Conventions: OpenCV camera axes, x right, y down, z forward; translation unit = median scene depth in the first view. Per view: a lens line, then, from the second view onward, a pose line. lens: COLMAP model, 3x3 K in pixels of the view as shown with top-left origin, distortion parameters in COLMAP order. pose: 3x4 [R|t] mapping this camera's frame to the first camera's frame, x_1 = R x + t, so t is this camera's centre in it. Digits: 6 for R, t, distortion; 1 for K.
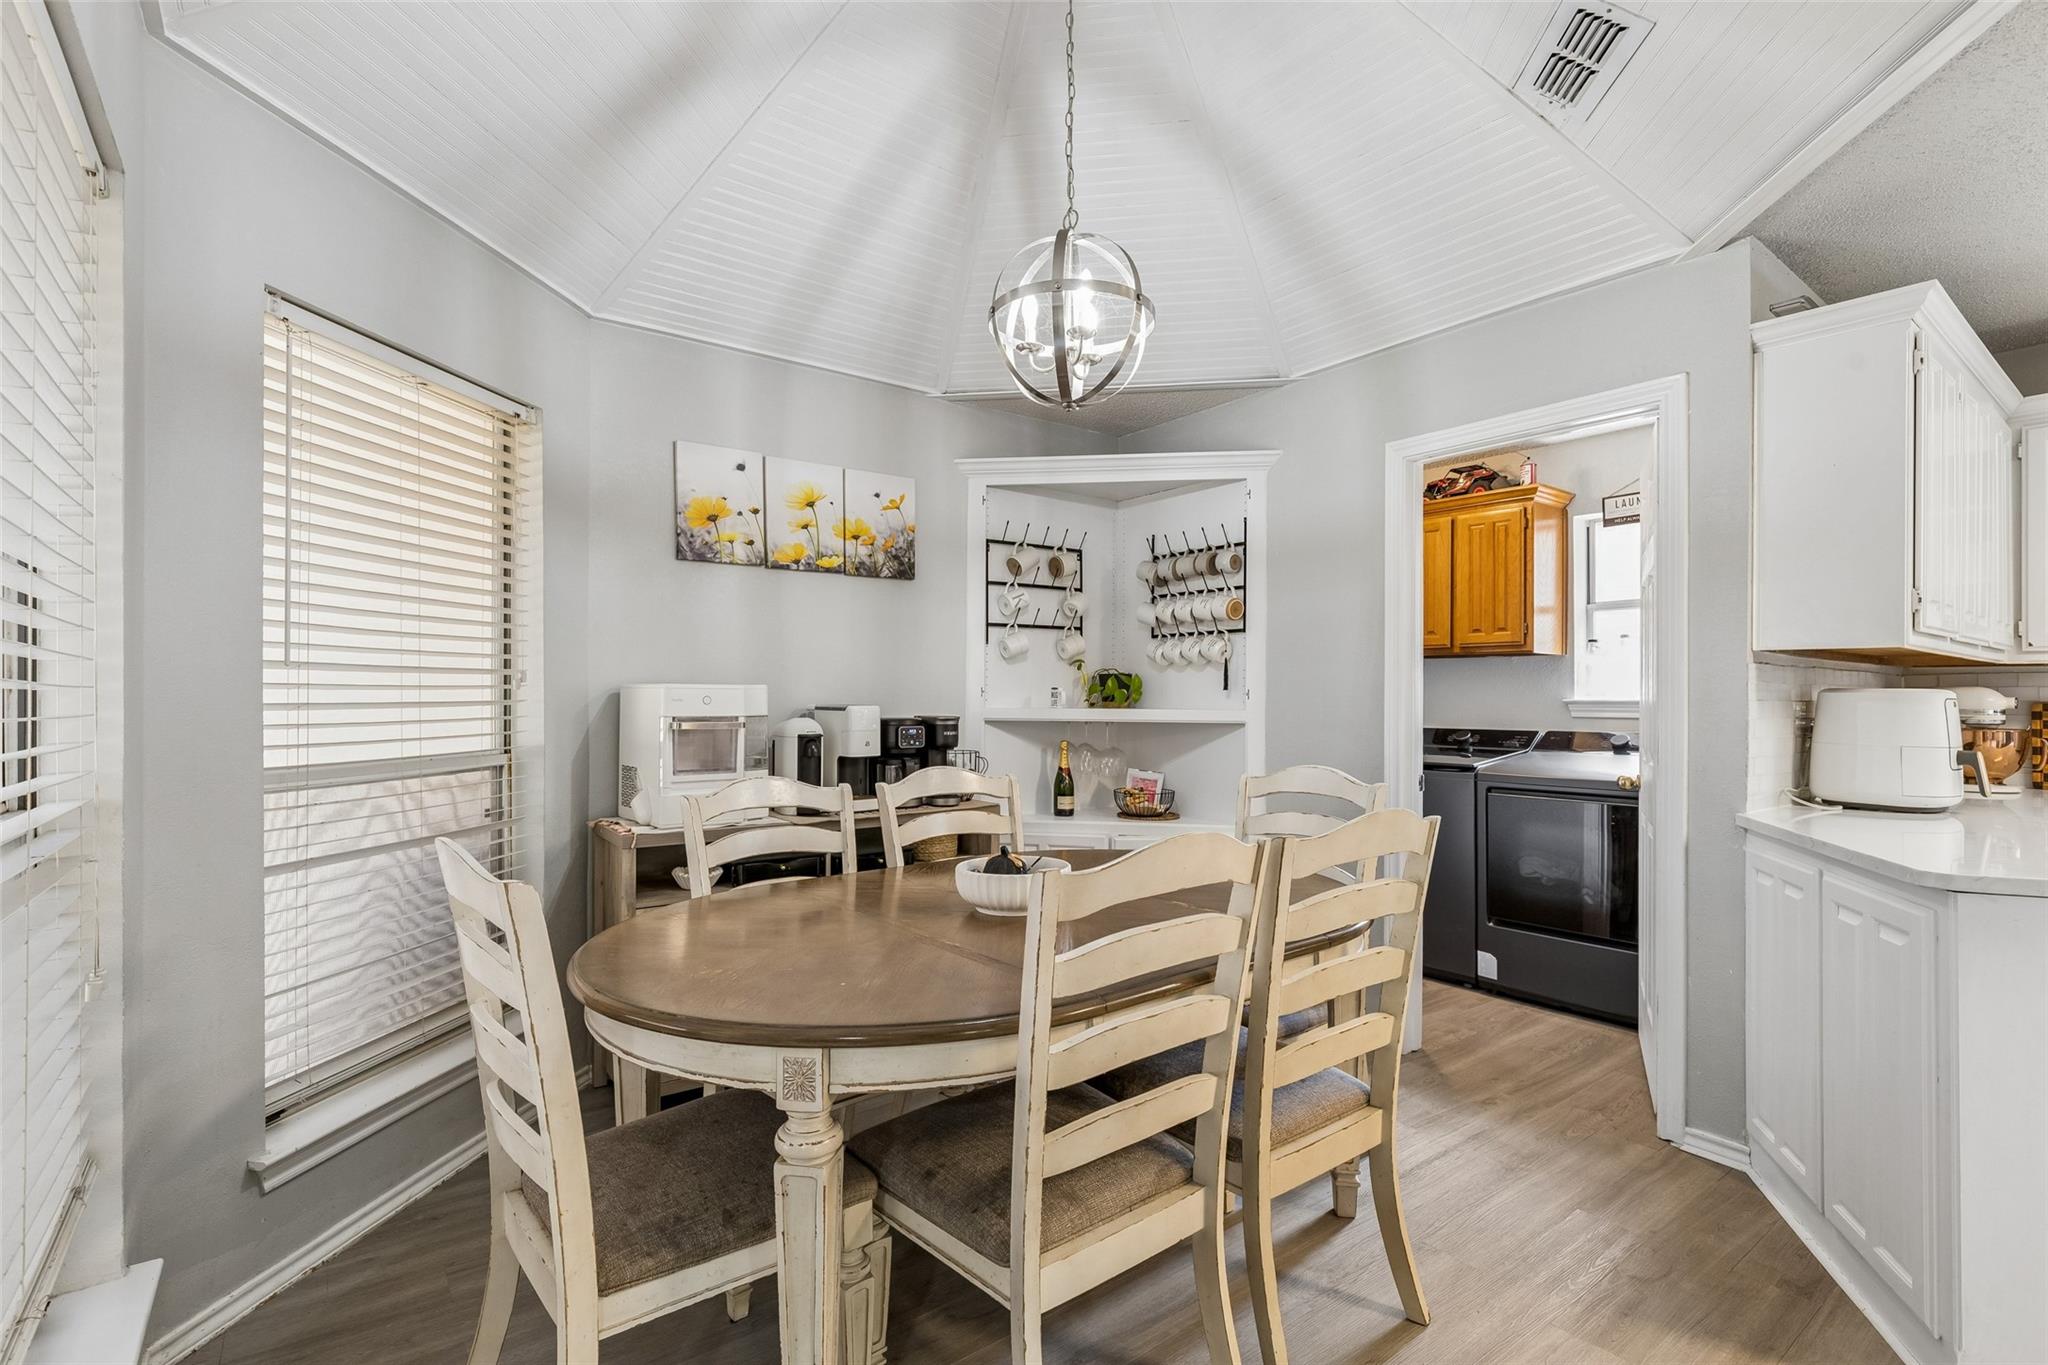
lens RADIAL K [[943.9, 0, 1024.2], [0, 943.9, 696.9], [0, 0, 1]] dist [-0.003203, 0.000086]
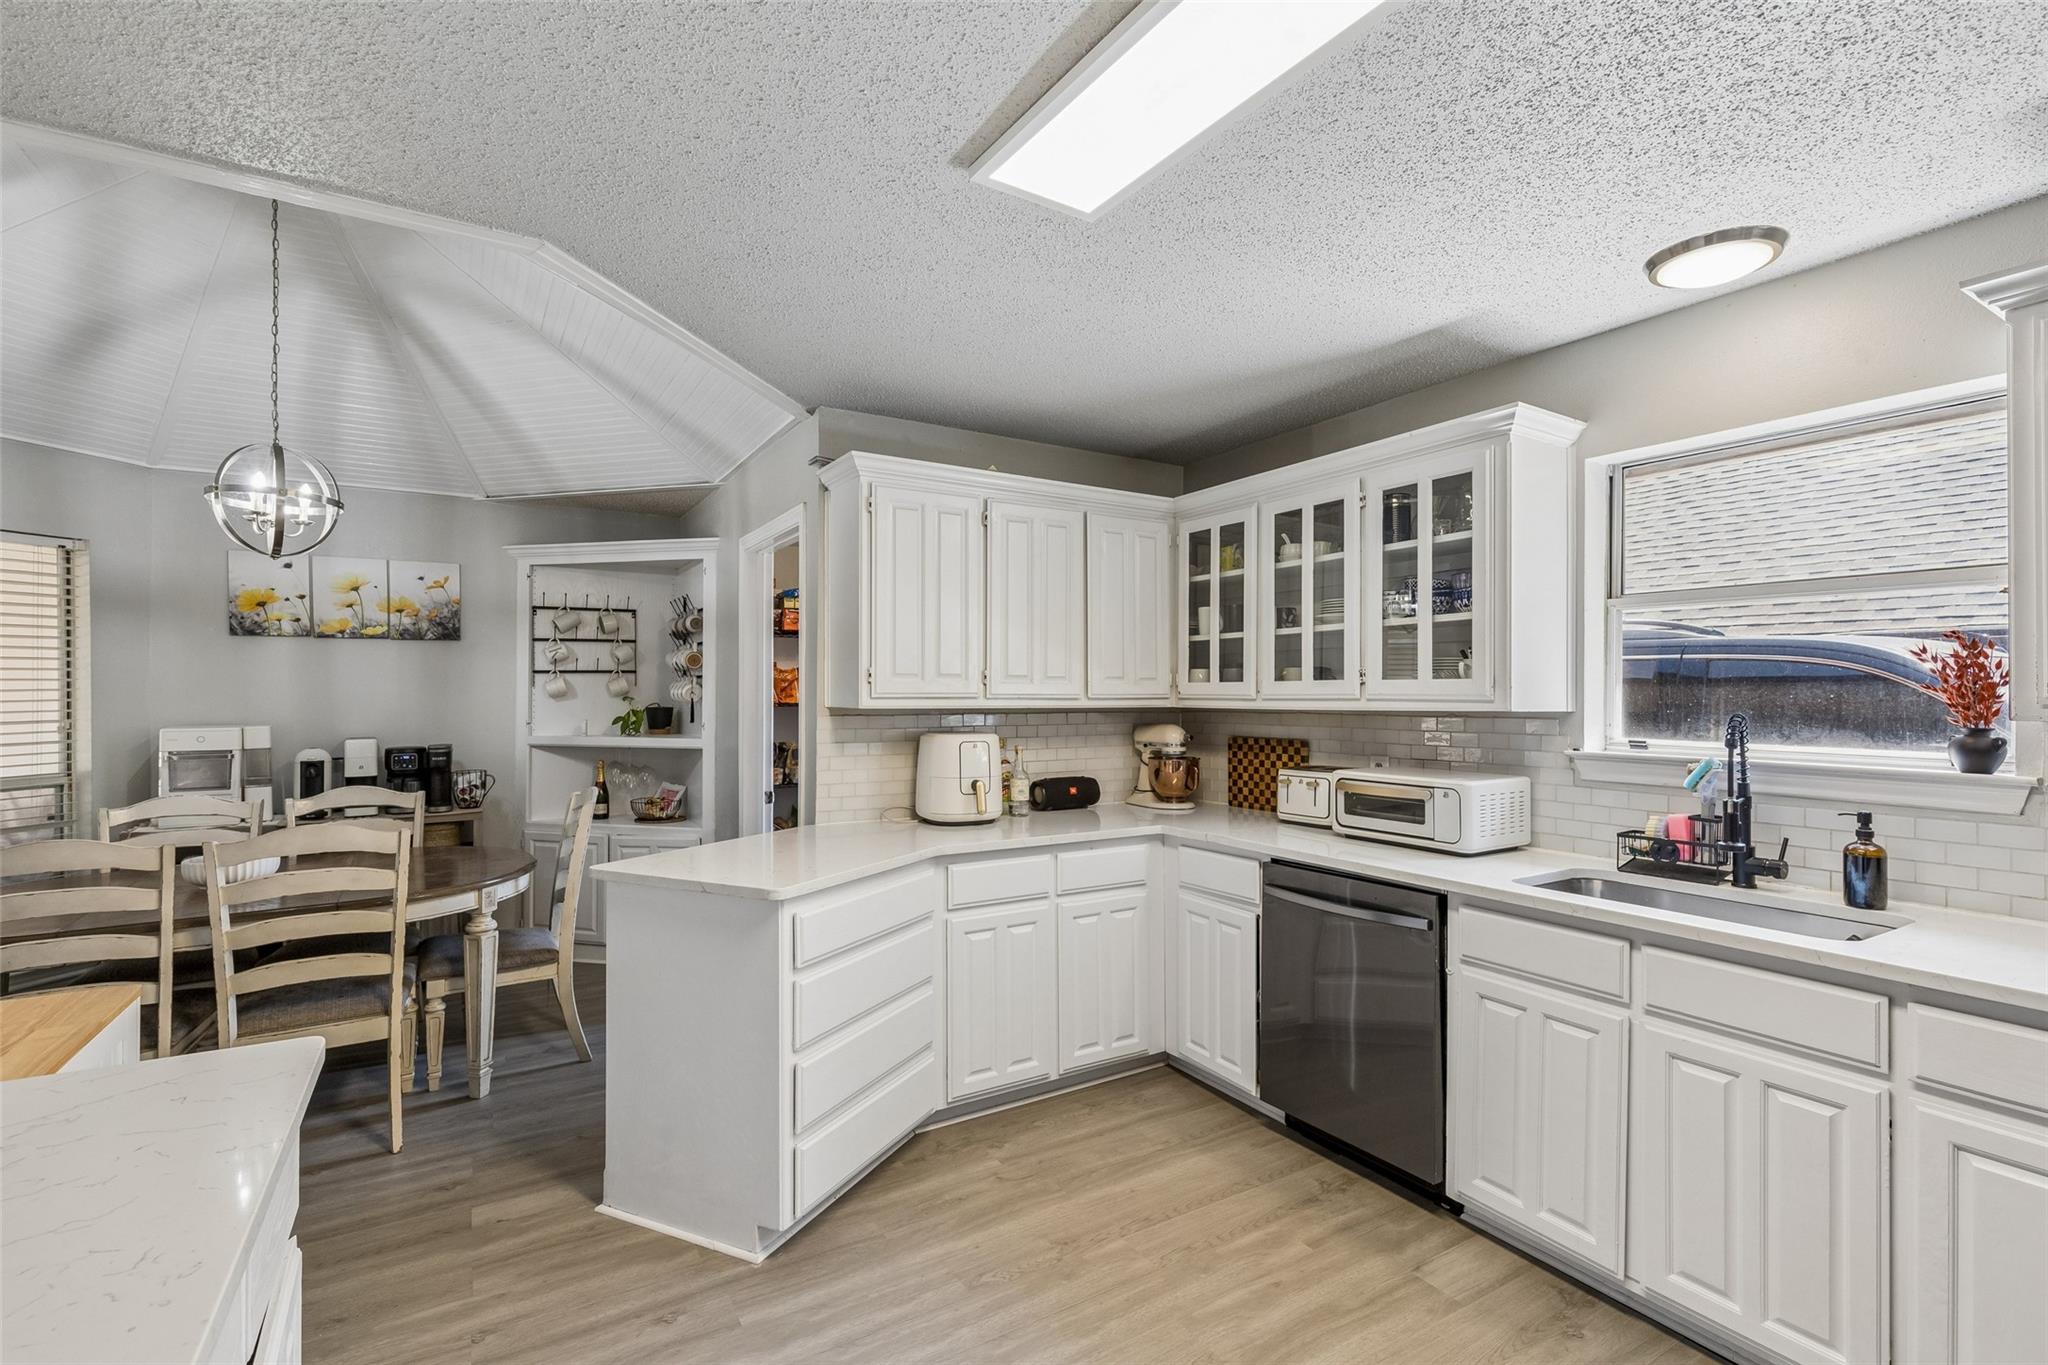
lens RADIAL K [[924.2, 0, 1025.7], [0, 924.2, 687.4], [0, 0, 1]] dist [-0.001479, -0.000339]
pose [[0.995146, -0.006111, -0.098215, 0.851135], [0.005317, 0.999951, -0.008342, -0.045895], [0.098261, 0.007779, 0.995130, -0.220618]]
